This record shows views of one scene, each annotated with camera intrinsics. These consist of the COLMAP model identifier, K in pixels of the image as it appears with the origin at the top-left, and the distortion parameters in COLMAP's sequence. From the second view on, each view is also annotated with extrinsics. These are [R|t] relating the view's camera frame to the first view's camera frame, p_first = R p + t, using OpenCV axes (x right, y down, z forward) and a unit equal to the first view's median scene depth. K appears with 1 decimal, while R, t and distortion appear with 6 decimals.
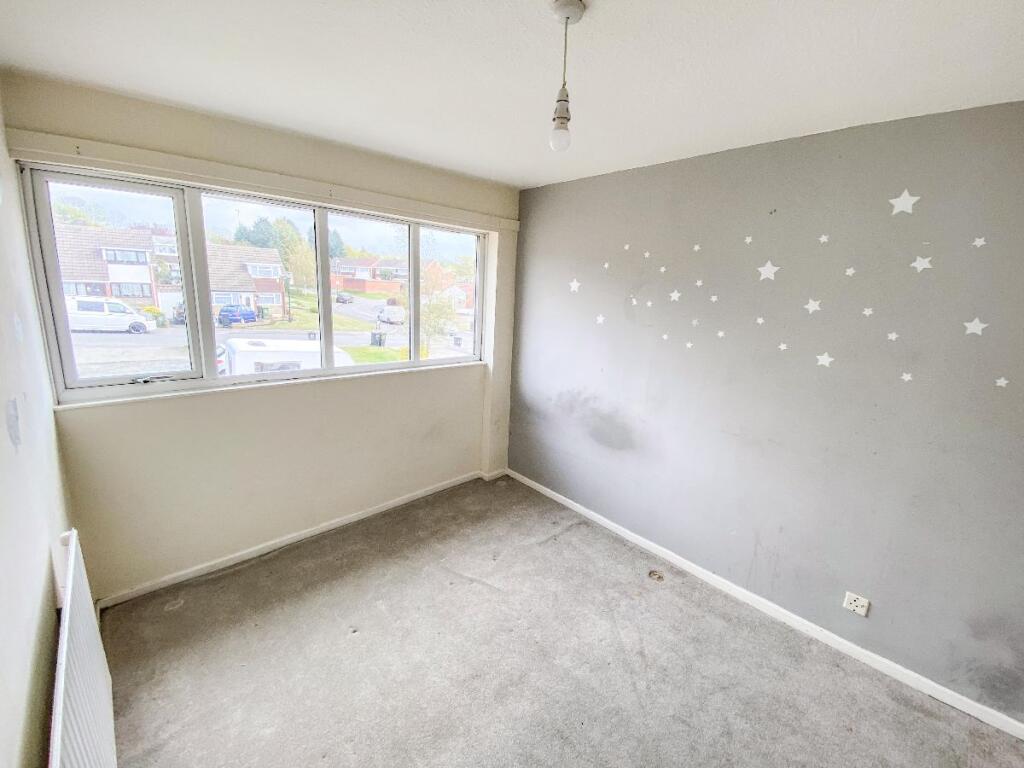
lens RADIAL K [[417.6, 0, 505.8], [0, 417.6, 373.9], [0, 0, 1]] dist [-0.002737, -0.000972]
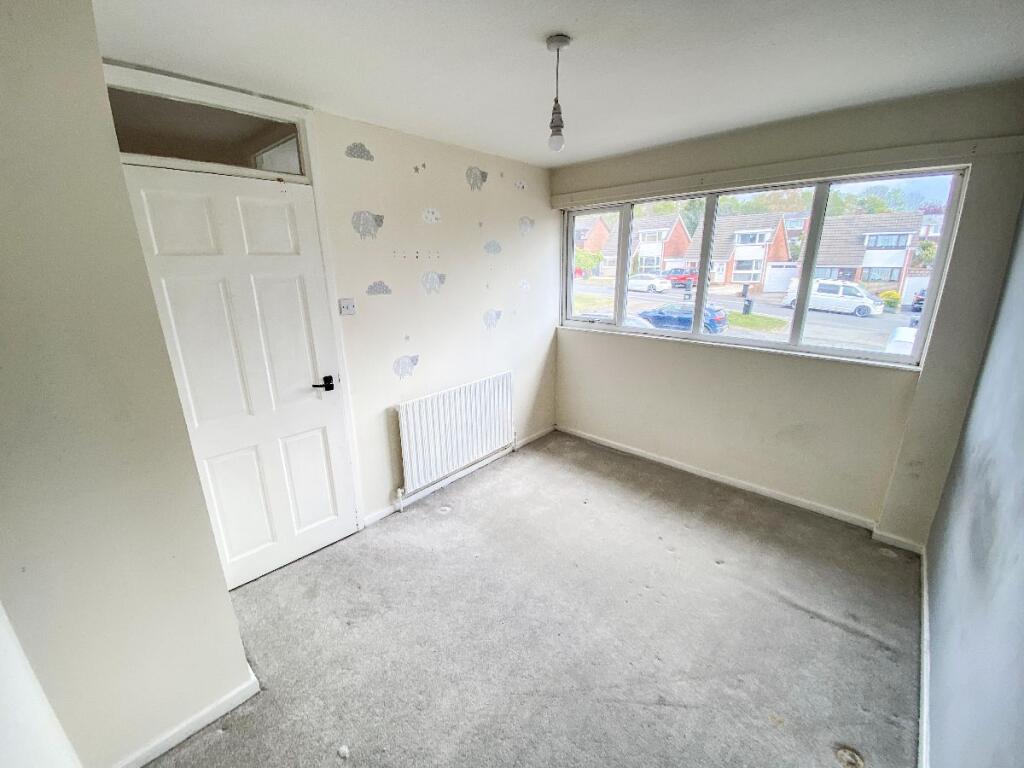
lens RADIAL K [[417.6, 0, 518.2], [0, 417.6, 387.2], [0, 0, 1]] dist [-0.002737, -0.000972]
pose [[0.097956, 0.250092, -0.963254, 0.381153], [-0.187922, 0.955144, 0.228876, -0.026443], [0.977287, 0.158597, 0.140560, 0.203783]]
